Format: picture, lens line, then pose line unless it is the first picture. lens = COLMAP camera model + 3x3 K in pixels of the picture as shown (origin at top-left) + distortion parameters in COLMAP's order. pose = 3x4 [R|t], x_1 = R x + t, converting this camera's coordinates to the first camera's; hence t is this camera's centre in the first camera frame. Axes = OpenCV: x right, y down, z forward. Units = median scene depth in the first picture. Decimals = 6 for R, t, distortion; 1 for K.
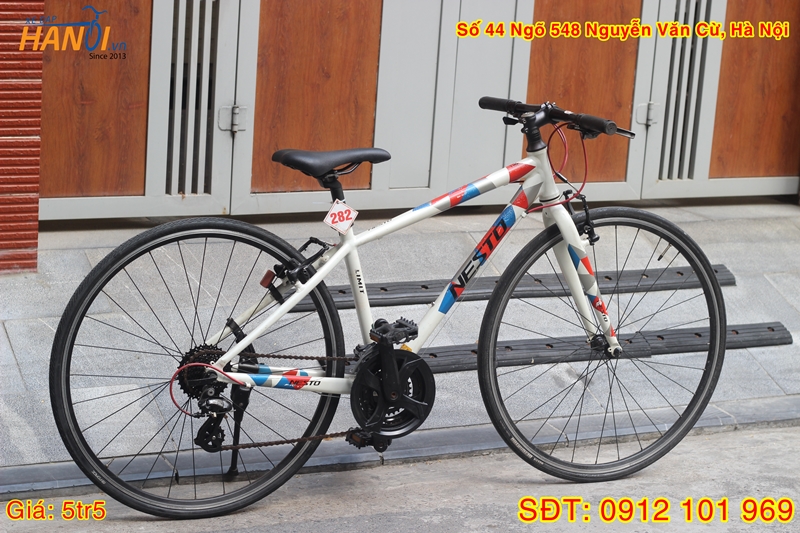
lens RADIAL K [[1960.7, 0, 400.5], [0, 1960.7, 263.5], [0, 0, 1]] dist [-0.115238, 0.000000]
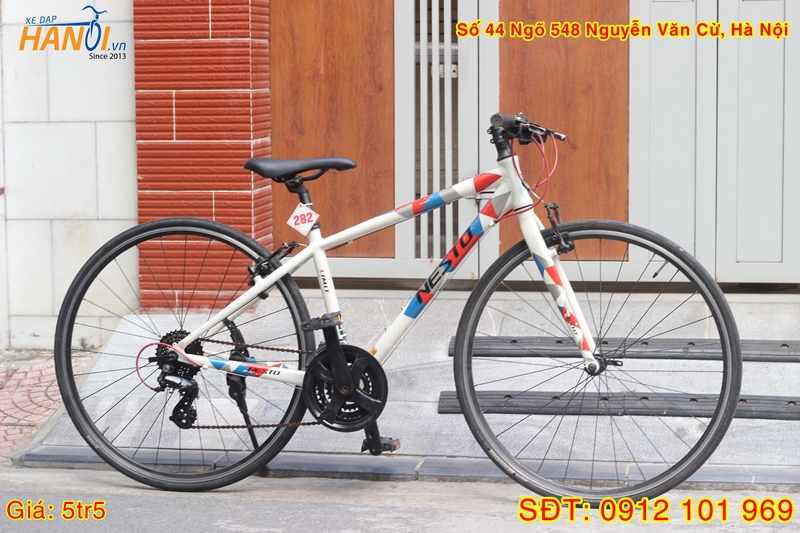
lens RADIAL K [[1960.7, 0, 399.1], [0, 1960.7, 268.2], [0, 0, 1]] dist [-0.115238, 0.000000]
pose [[0.791493, -0.014690, -0.611002, 0.630441], [-0.078826, 0.988908, -0.125887, 0.126572], [0.606074, 0.147802, 0.781555, 0.179164]]
